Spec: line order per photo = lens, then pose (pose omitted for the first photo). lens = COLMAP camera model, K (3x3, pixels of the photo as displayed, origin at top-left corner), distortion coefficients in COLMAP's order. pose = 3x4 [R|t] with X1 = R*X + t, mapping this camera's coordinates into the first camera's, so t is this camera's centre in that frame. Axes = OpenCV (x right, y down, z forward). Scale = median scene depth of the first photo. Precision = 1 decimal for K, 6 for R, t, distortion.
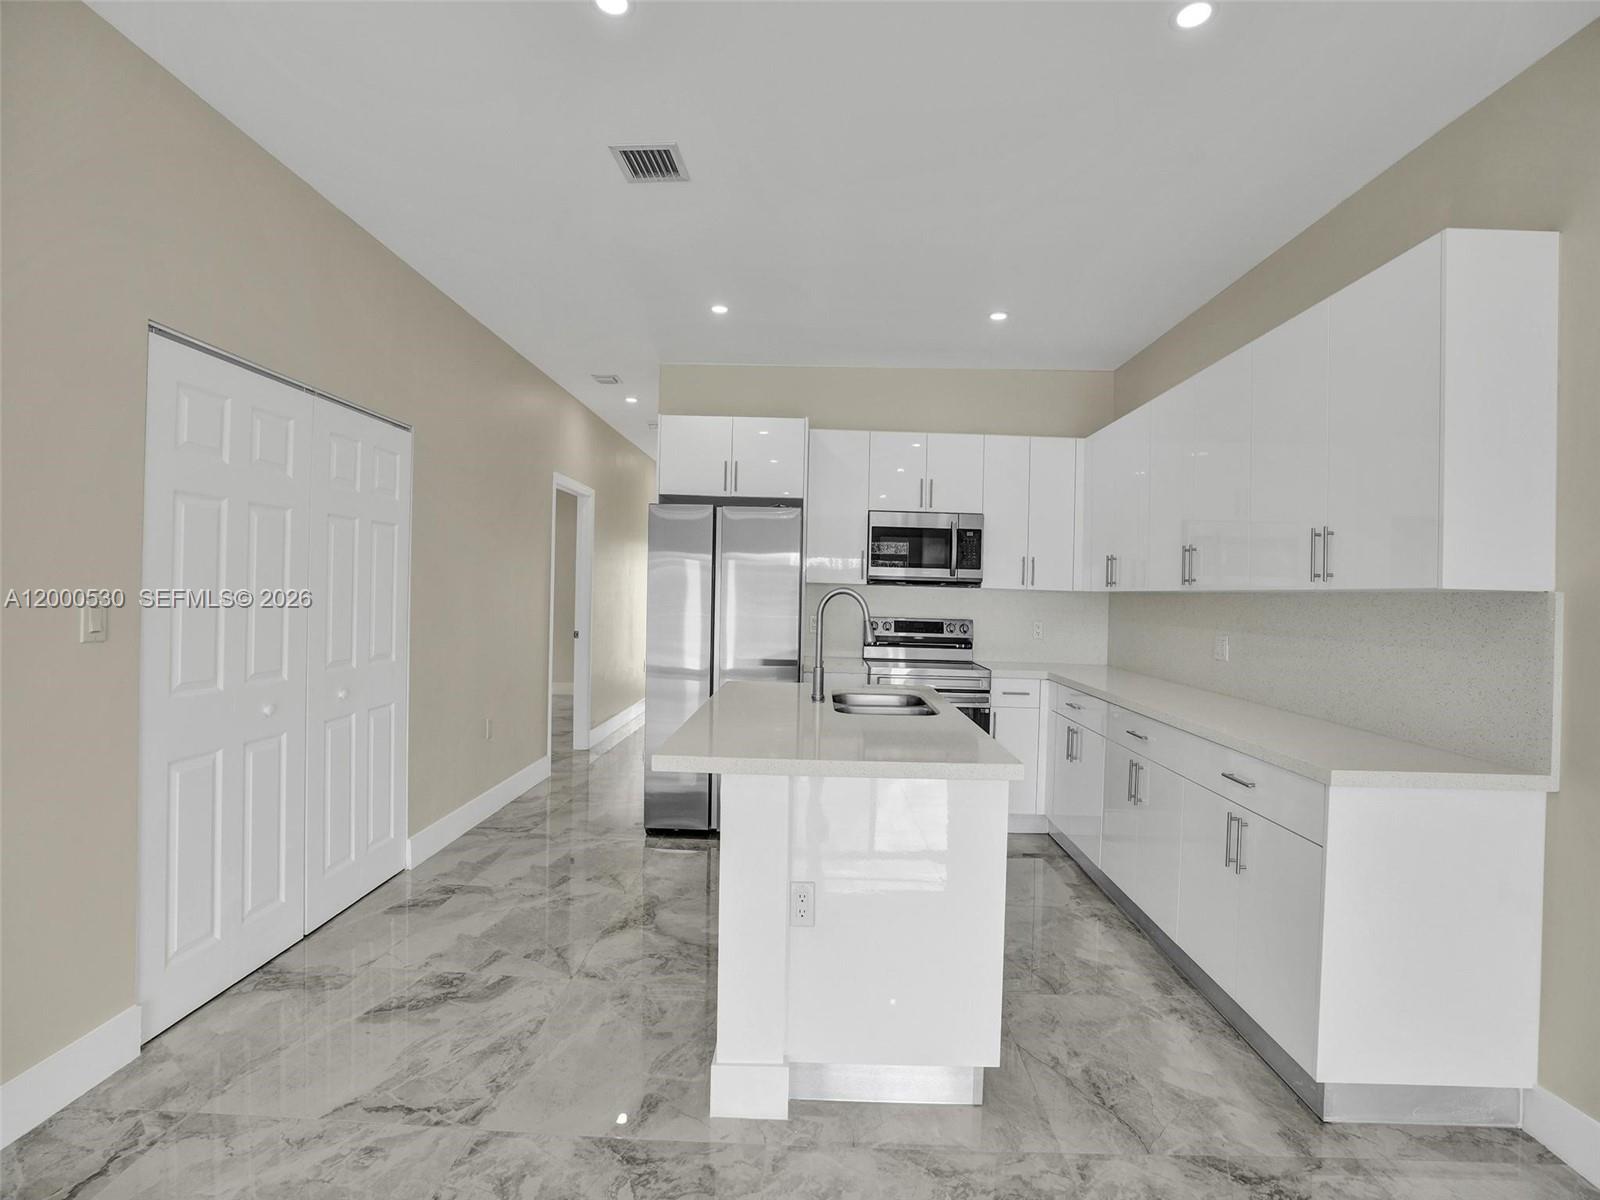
lens RADIAL K [[735.8, 0, 808.6], [0, 735.8, 599.3], [0, 0, 1]] dist [-0.064706, 0.021801]
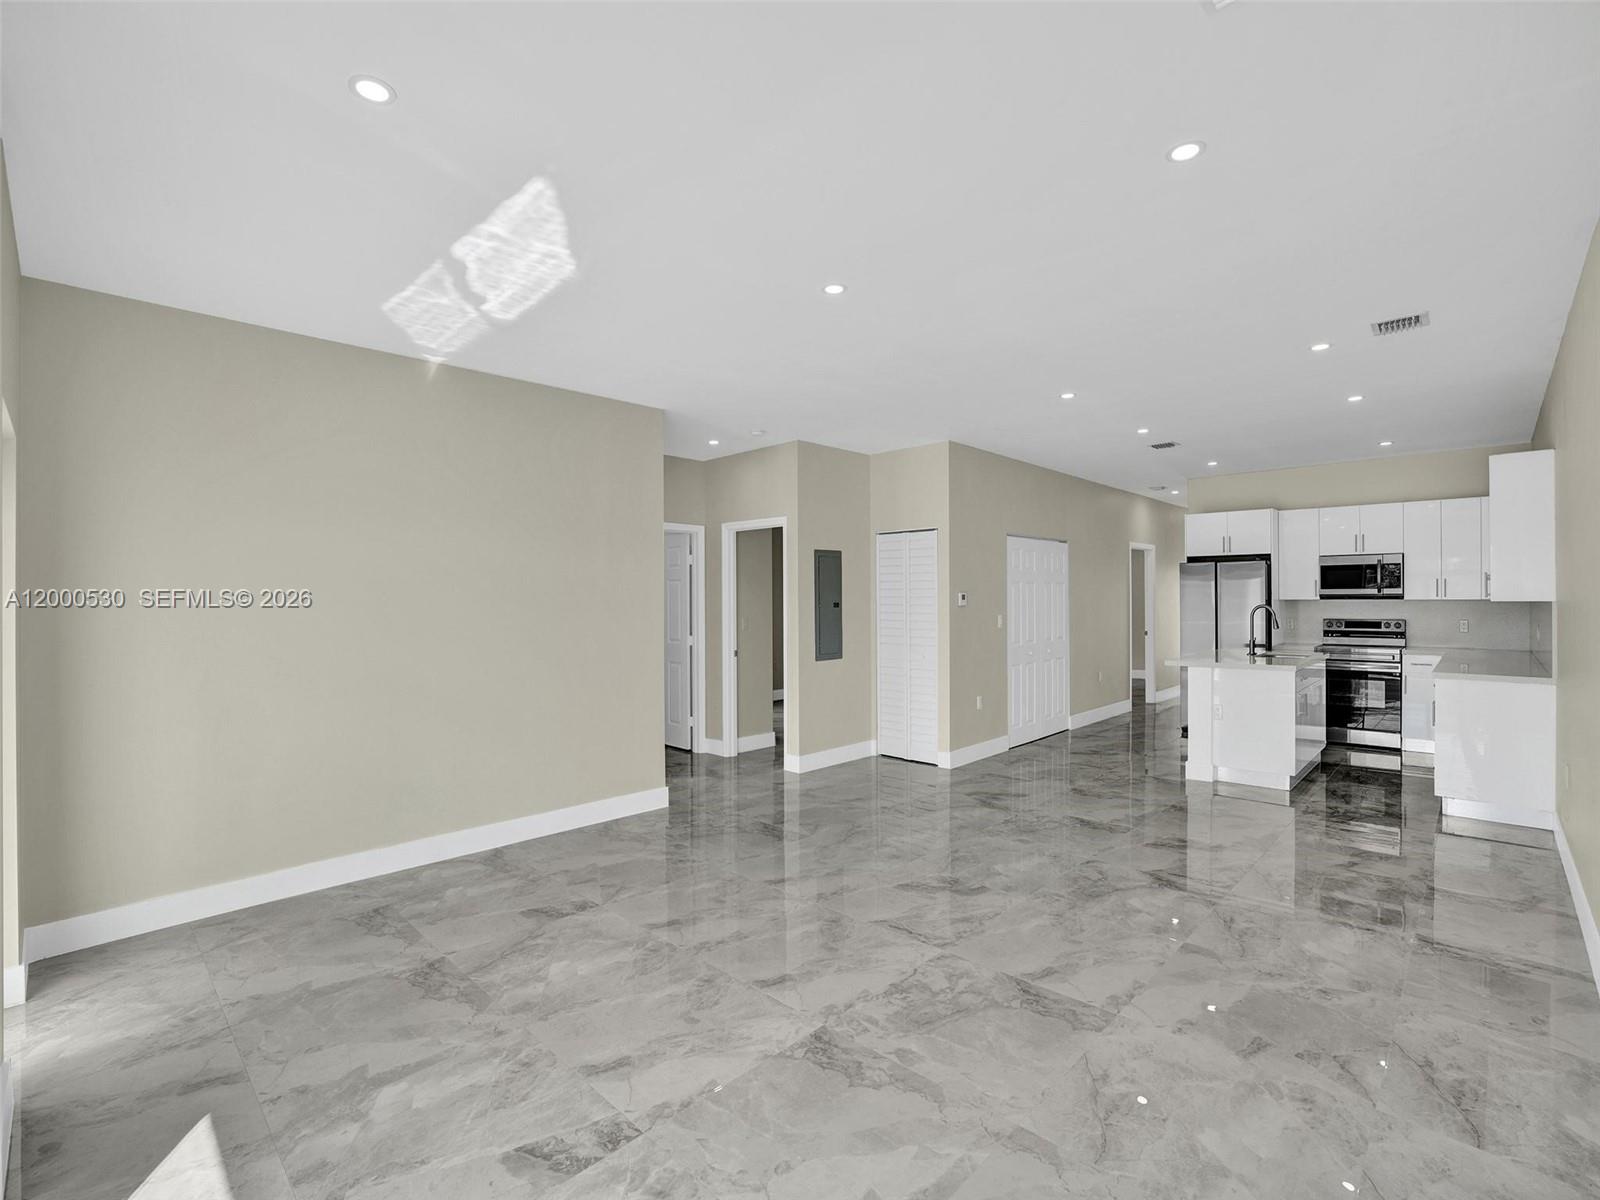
lens RADIAL K [[735.8, 0, 808.6], [0, 735.8, 599.3], [0, 0, 1]] dist [-0.064706, 0.021801]
pose [[0.731282, -0.032964, -0.681278, 0.368890], [0.021633, 0.999450, -0.025138, -0.005189], [0.681732, 0.003645, 0.731593, -1.086486]]
